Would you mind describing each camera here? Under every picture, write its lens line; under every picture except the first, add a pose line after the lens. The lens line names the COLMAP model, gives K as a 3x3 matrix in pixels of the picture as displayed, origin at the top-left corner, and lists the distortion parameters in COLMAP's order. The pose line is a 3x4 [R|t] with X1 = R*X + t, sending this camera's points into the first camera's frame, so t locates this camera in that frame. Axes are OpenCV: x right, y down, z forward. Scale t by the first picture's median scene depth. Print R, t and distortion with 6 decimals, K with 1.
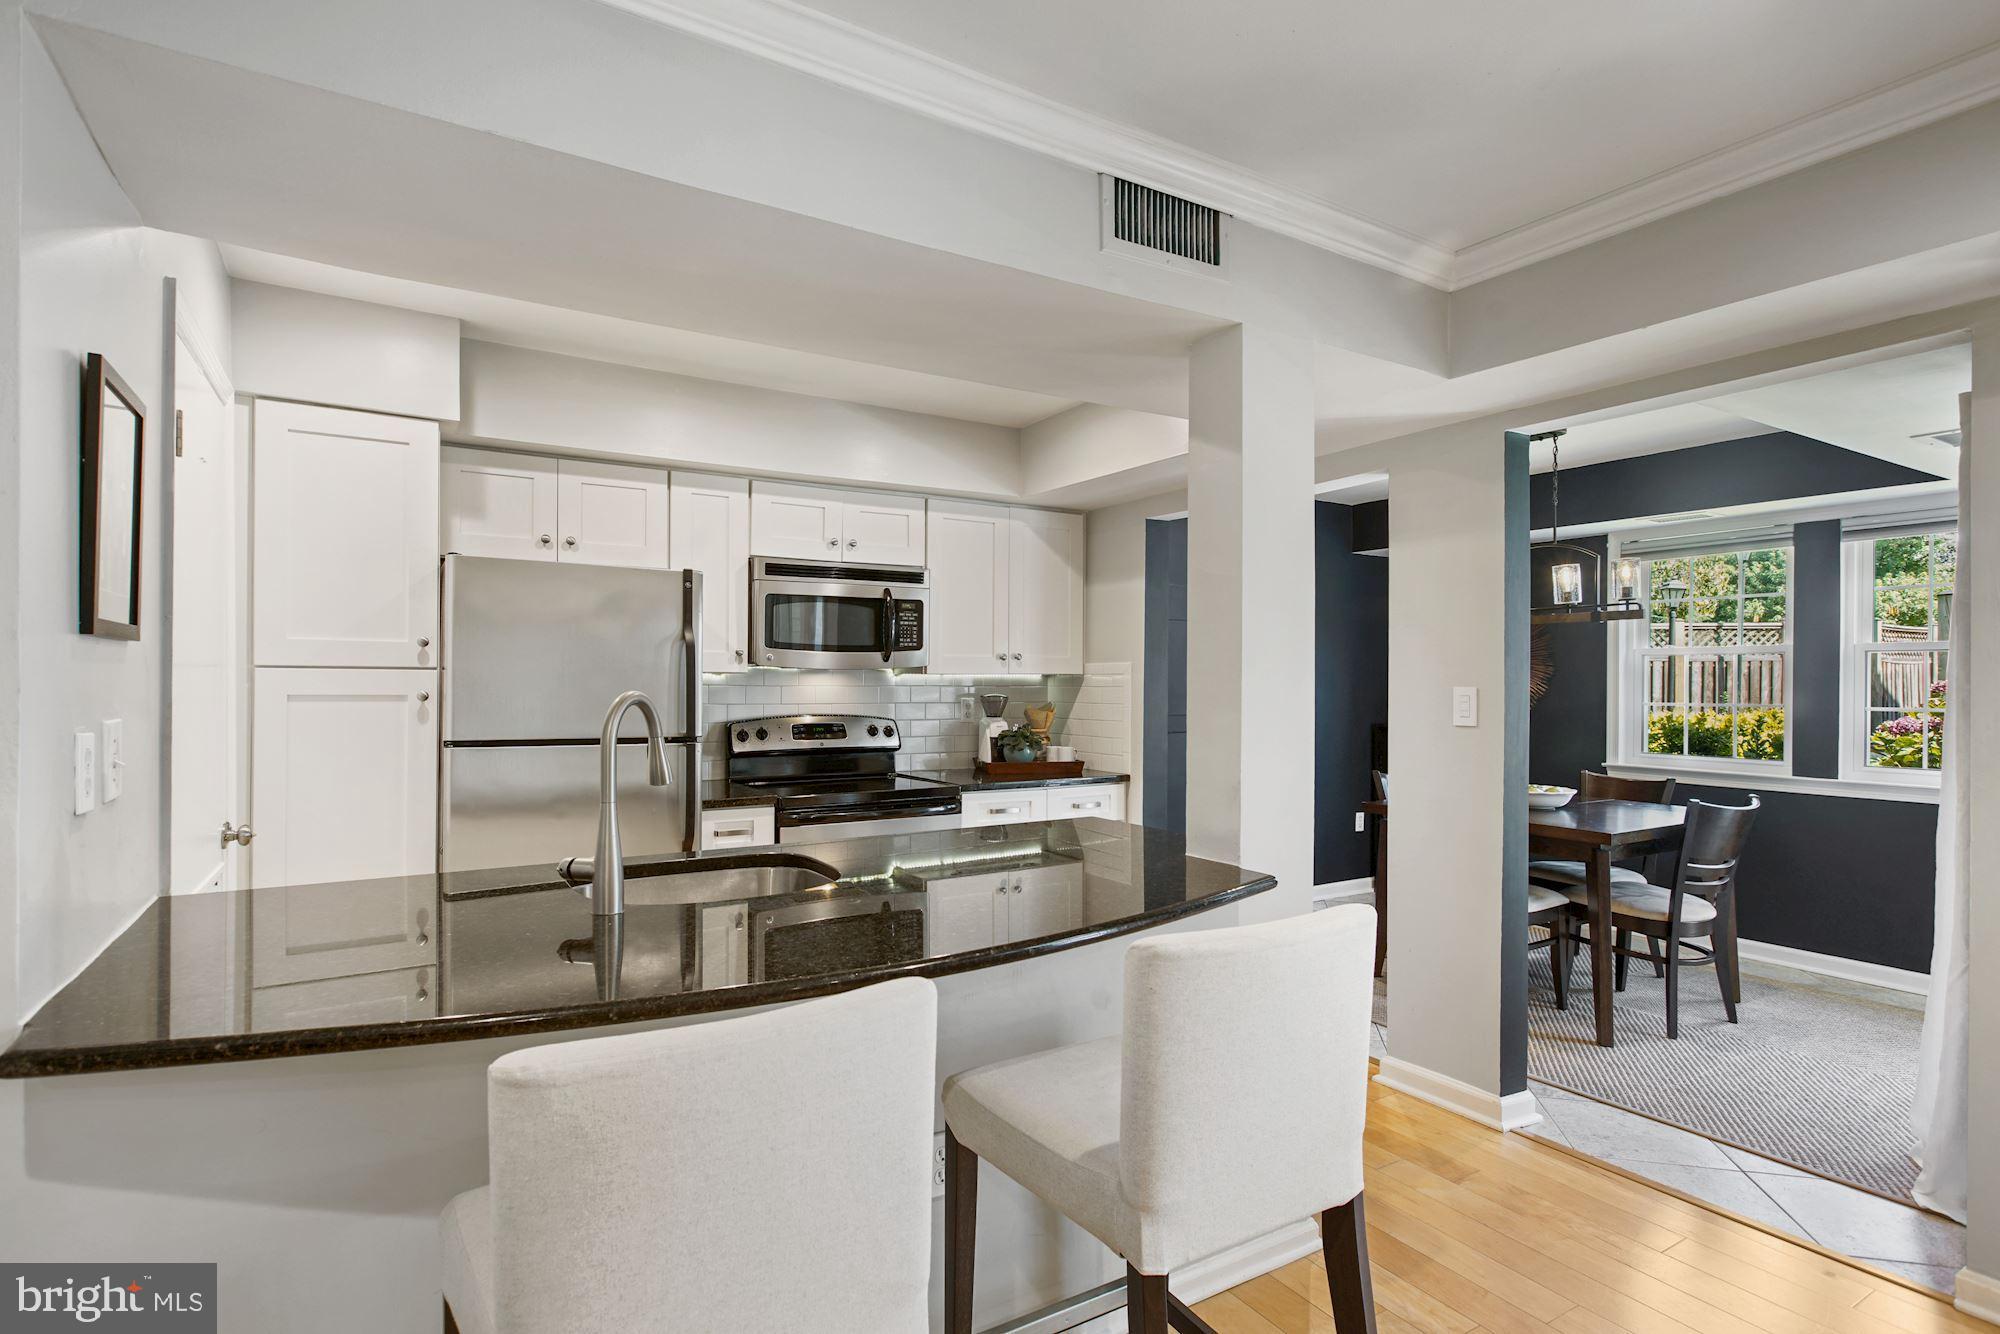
lens RADIAL K [[1020.3, 0, 1001.4], [0, 1020.3, 676.1], [0, 0, 1]] dist [-0.007805, 0.002803]
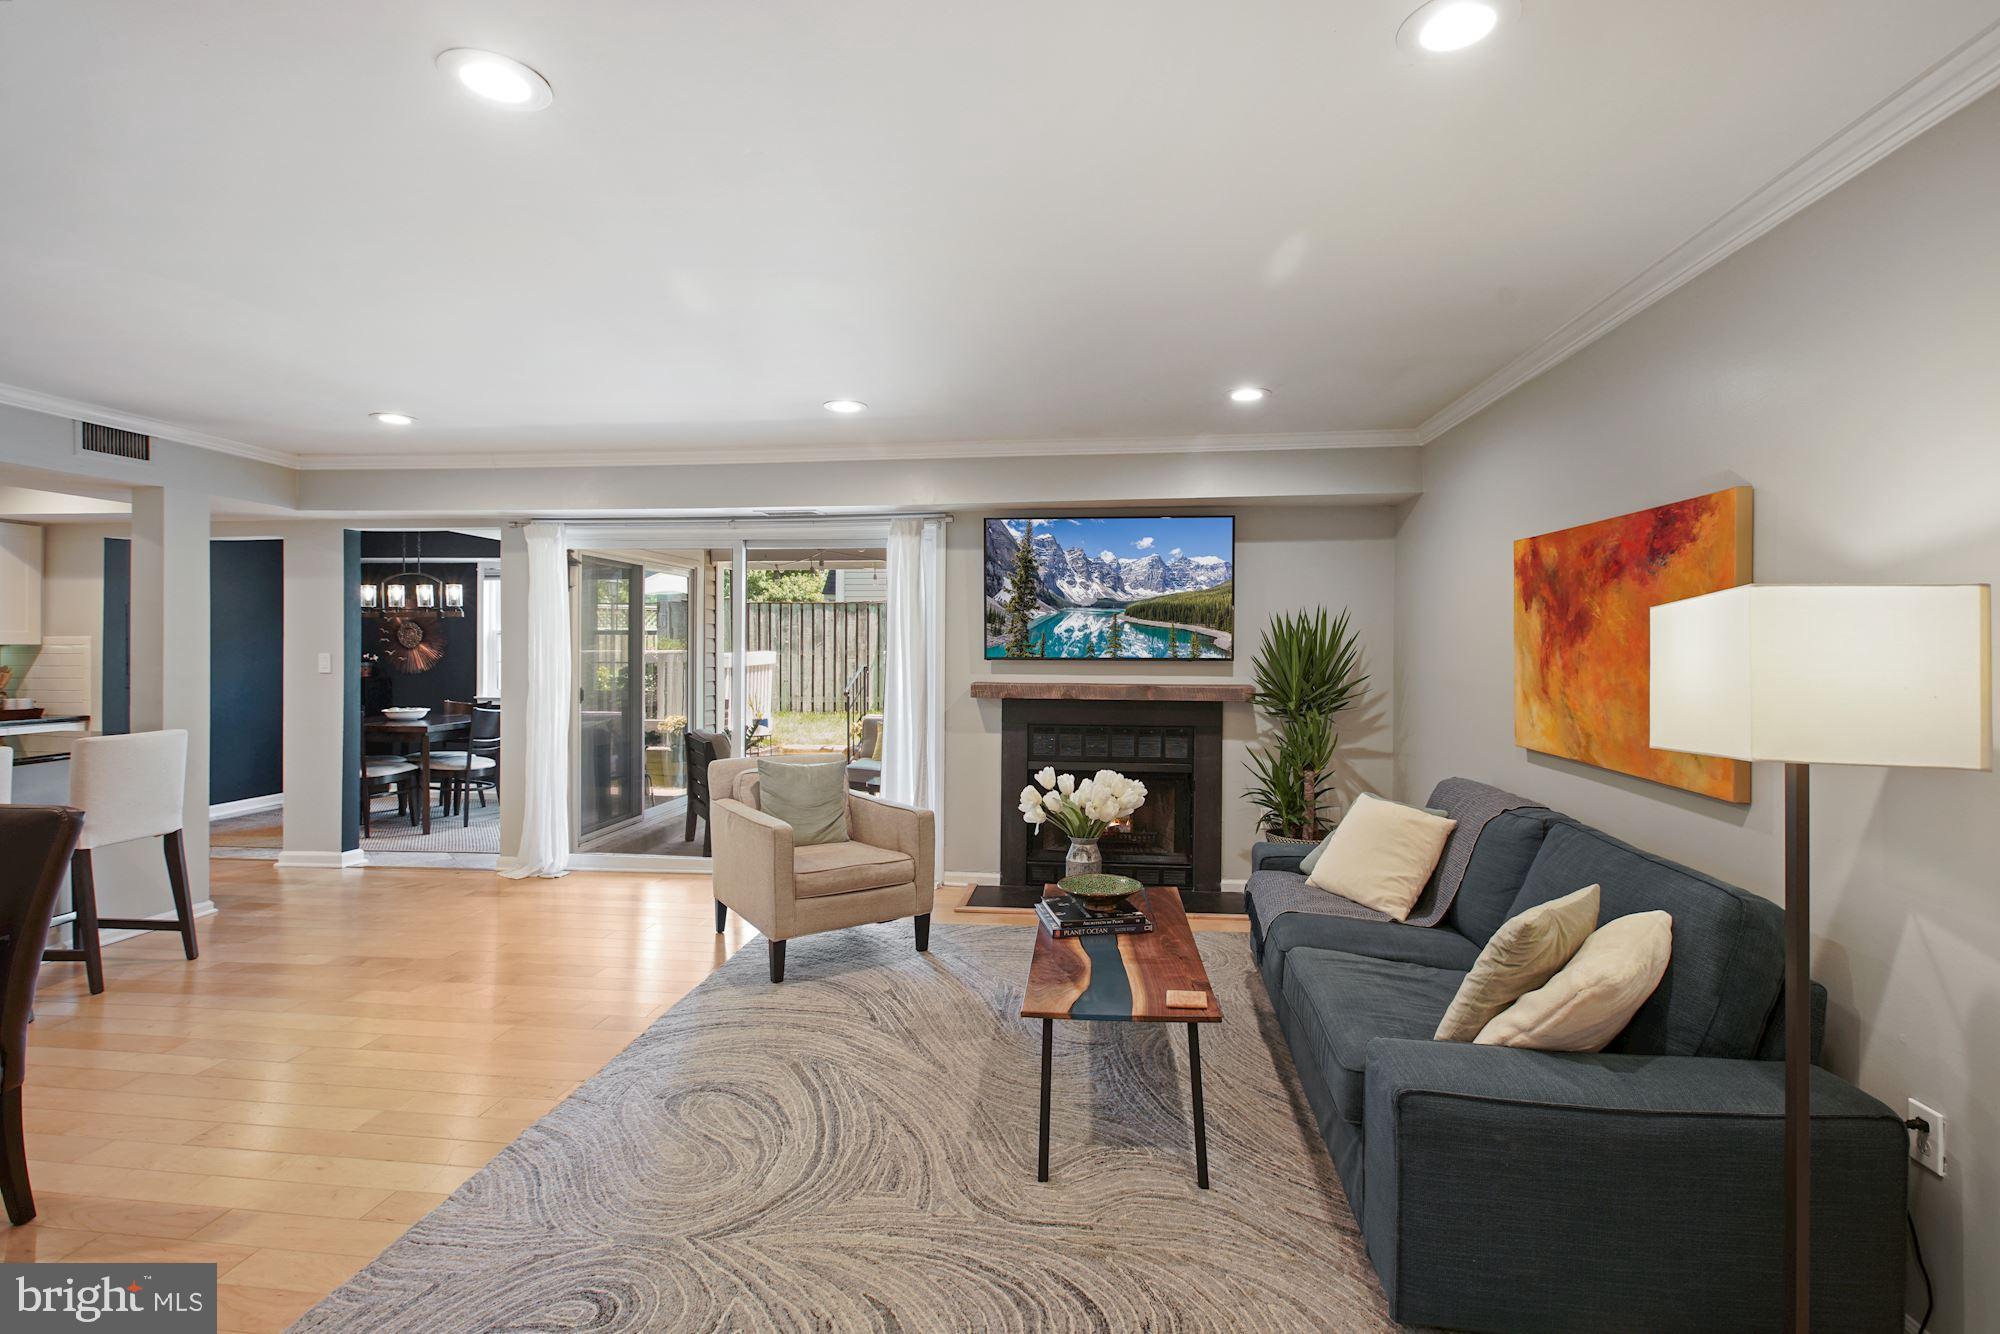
lens RADIAL K [[927.1, 0, 970.4], [0, 927.1, 649.4], [0, 0, 1]] dist [0.017183, -0.000159]
pose [[0.635662, -0.001239, 0.771966, -0.106714], [-0.005491, 0.999966, 0.006125, -0.010211], [-0.771948, -0.008132, 0.635634, -0.784208]]
